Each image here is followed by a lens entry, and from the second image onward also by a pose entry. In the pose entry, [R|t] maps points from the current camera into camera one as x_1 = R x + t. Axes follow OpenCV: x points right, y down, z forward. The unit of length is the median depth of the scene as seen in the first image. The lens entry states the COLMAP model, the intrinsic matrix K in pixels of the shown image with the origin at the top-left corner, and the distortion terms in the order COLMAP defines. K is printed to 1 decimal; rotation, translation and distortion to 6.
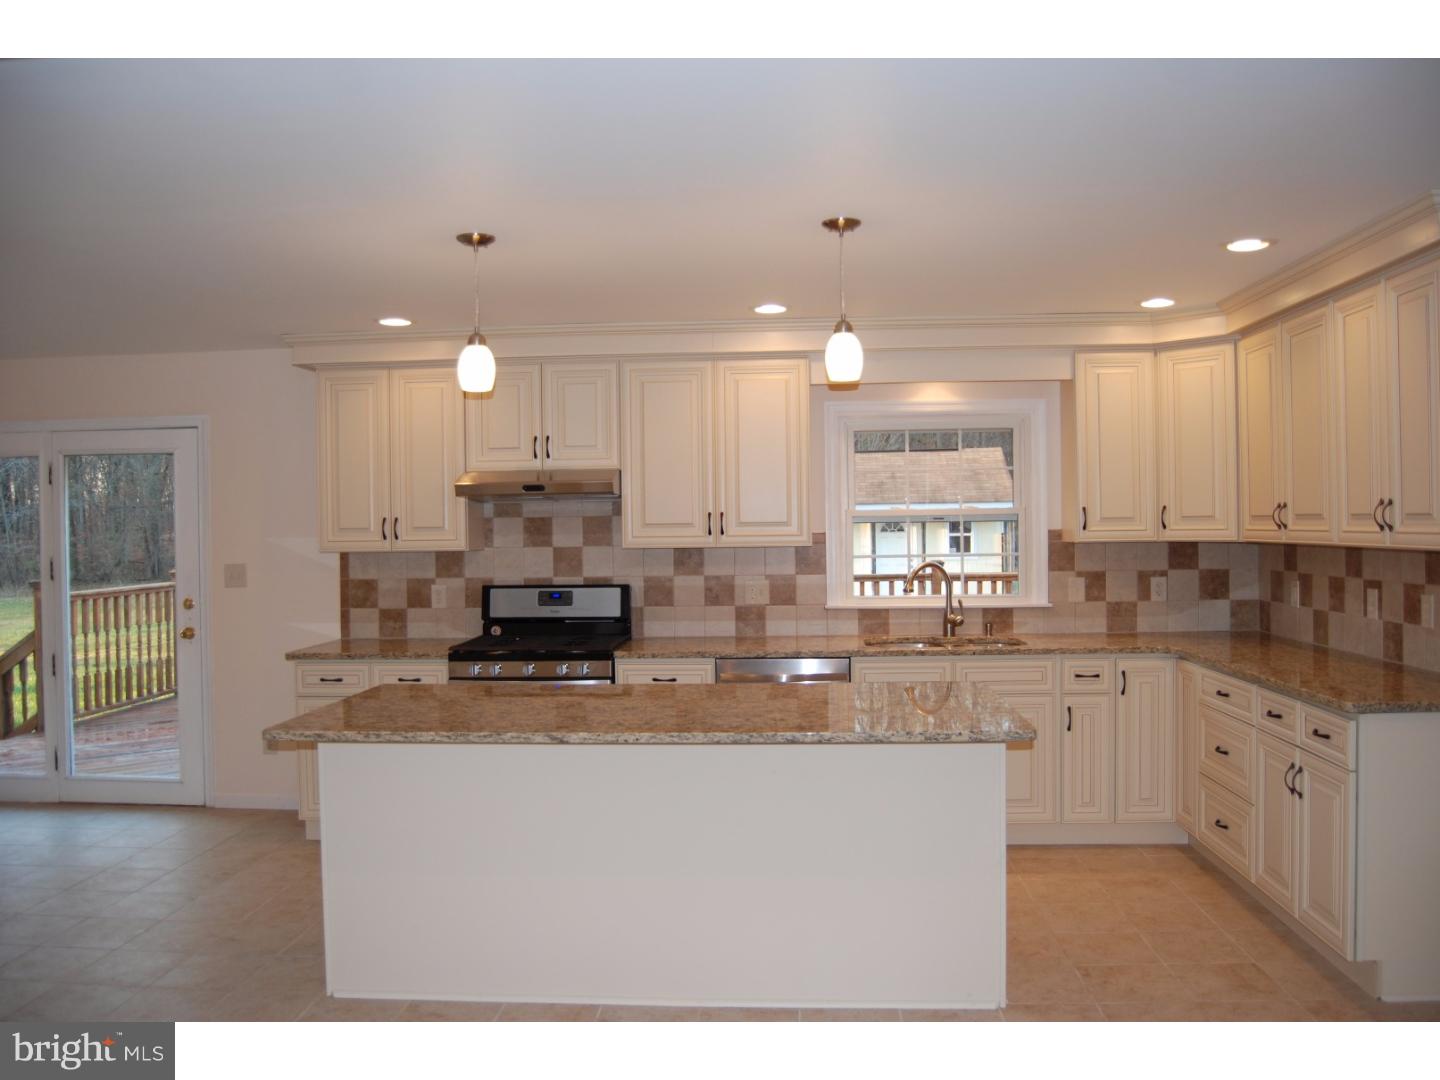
lens RADIAL K [[1133.1, 0, 719.7], [0, 1133.1, 546.8], [0, 0, 1]] dist [-0.085795, 0.021246]
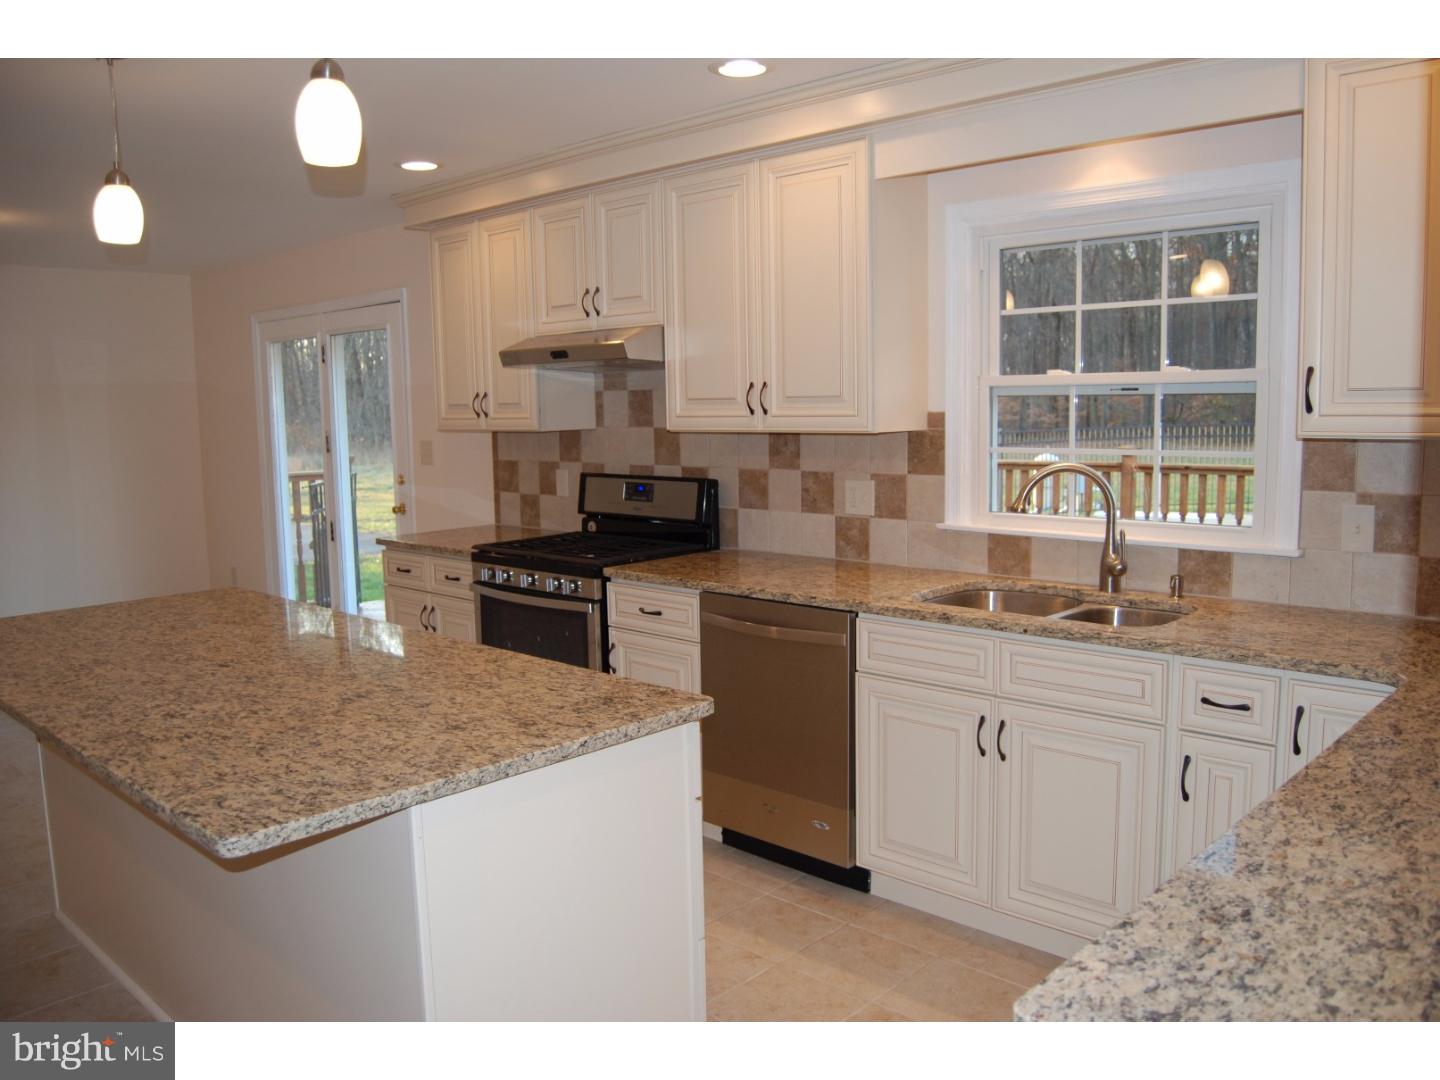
lens RADIAL K [[1133.1, 0, 721.7], [0, 1133.1, 540.3], [0, 0, 1]] dist [-0.085795, 0.021246]
pose [[0.775084, 0.076656, -0.627191, 0.401786], [-0.005917, 0.993451, 0.114108, -0.012242], [0.631831, -0.084732, 0.770461, 0.415477]]
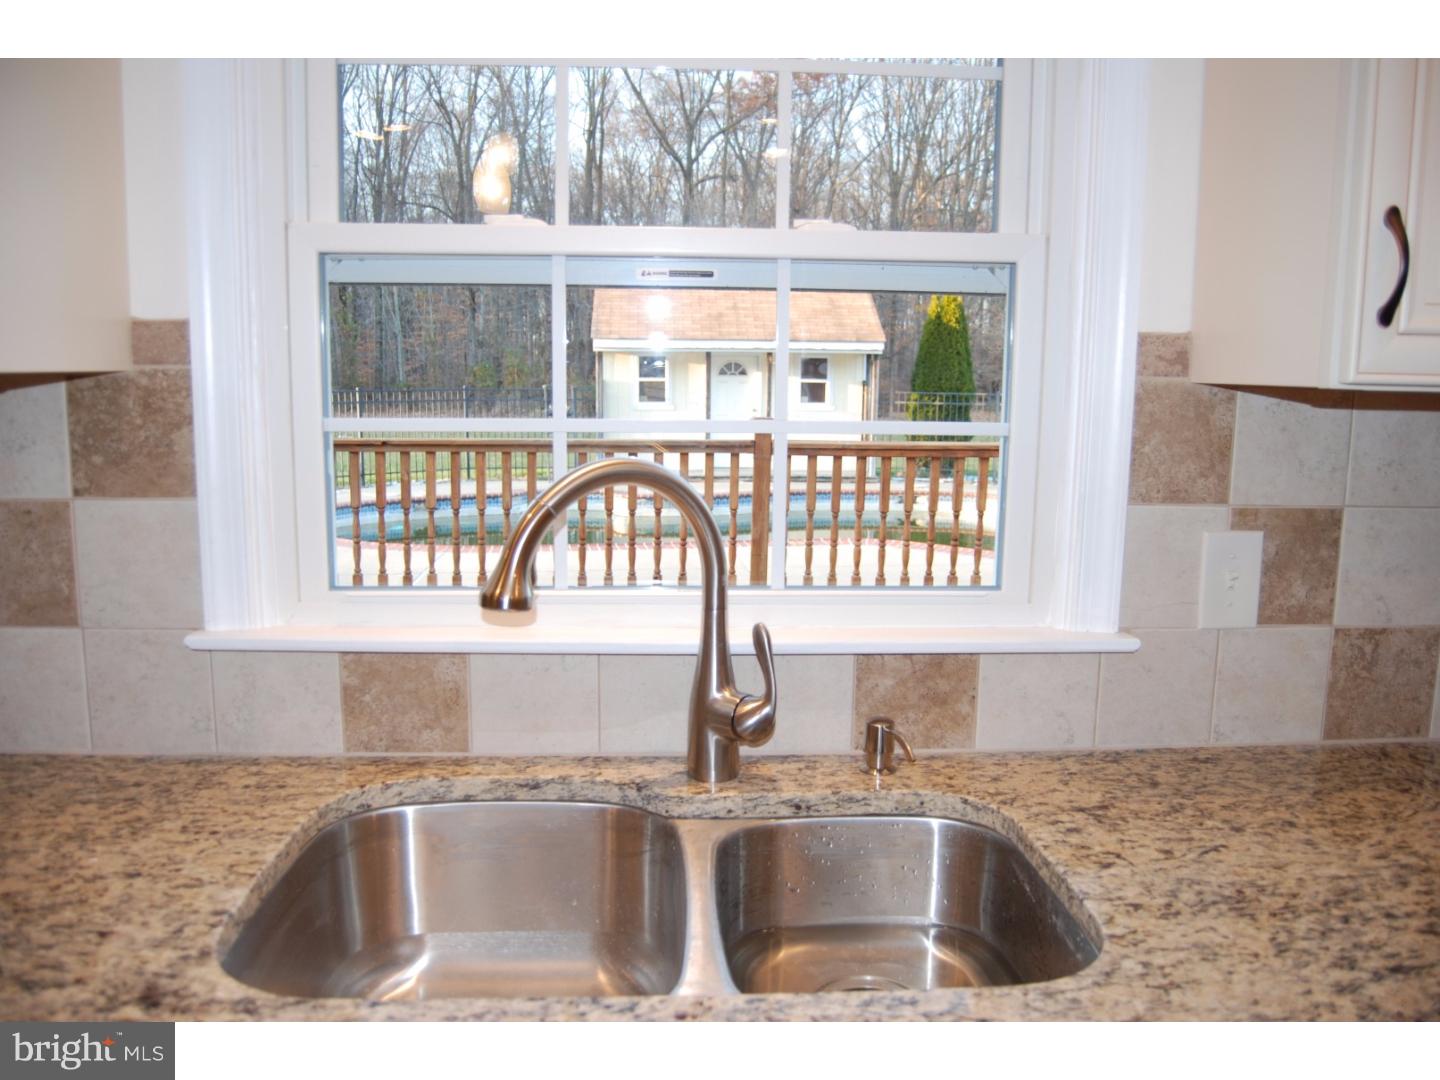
lens RADIAL K [[1133.1, 0, 726.0], [0, 1133.1, 543.4], [0, 0, 1]] dist [-0.085795, 0.021246]
pose [[0.991208, 0.006486, 0.132152, 0.170805], [-0.023962, 0.991081, 0.131092, 0.000486], [-0.130123, -0.133106, 0.982523, 0.757377]]
